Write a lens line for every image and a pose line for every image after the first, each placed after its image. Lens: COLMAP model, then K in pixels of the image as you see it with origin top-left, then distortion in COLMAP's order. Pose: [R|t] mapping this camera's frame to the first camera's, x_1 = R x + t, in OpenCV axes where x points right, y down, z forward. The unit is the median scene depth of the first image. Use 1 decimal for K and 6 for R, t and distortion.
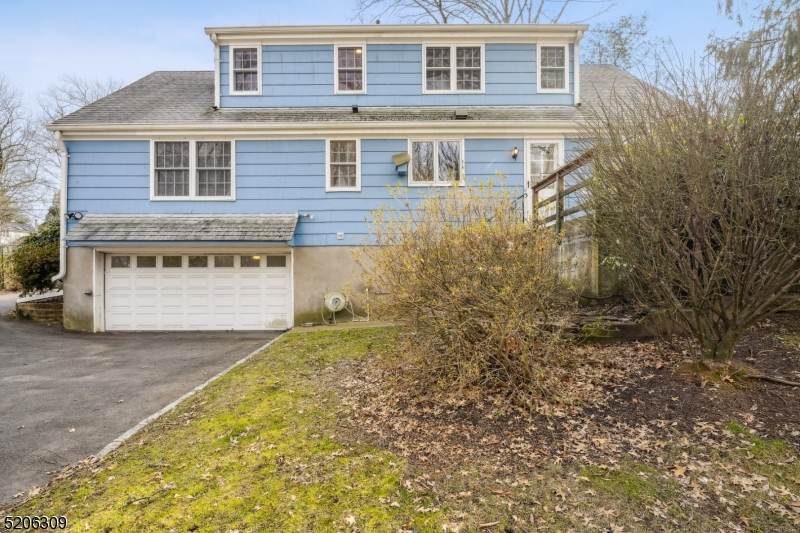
lens RADIAL K [[276.0, 0, 400.0], [0, 276.0, 266.5], [0, 0, 1]] dist [-0.000657, -0.000023]
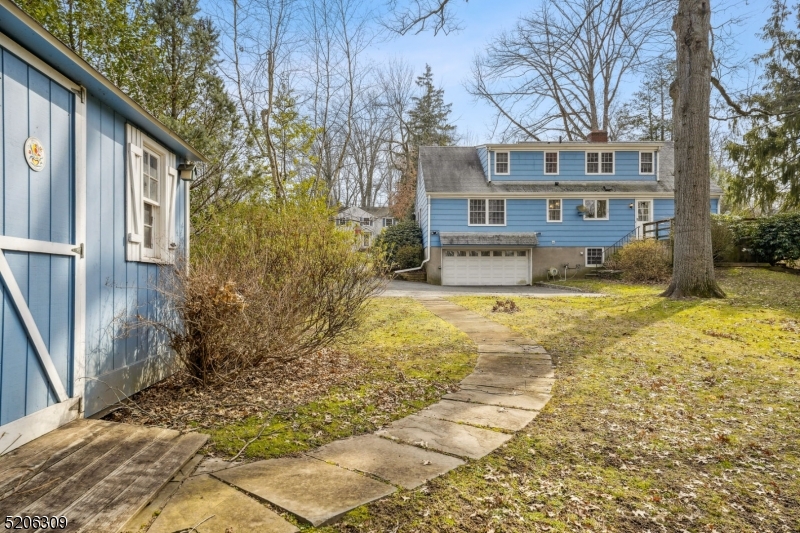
lens RADIAL K [[339.8, 0, 402.2], [0, 339.8, 260.3], [0, 0, 1]] dist [0.000465, 0.000088]
pose [[0.999956, 0.007145, 0.006031, -1.436831], [-0.007150, 0.999974, 0.000868, 0.039167], [-0.006025, -0.000911, 0.999981, -1.720110]]
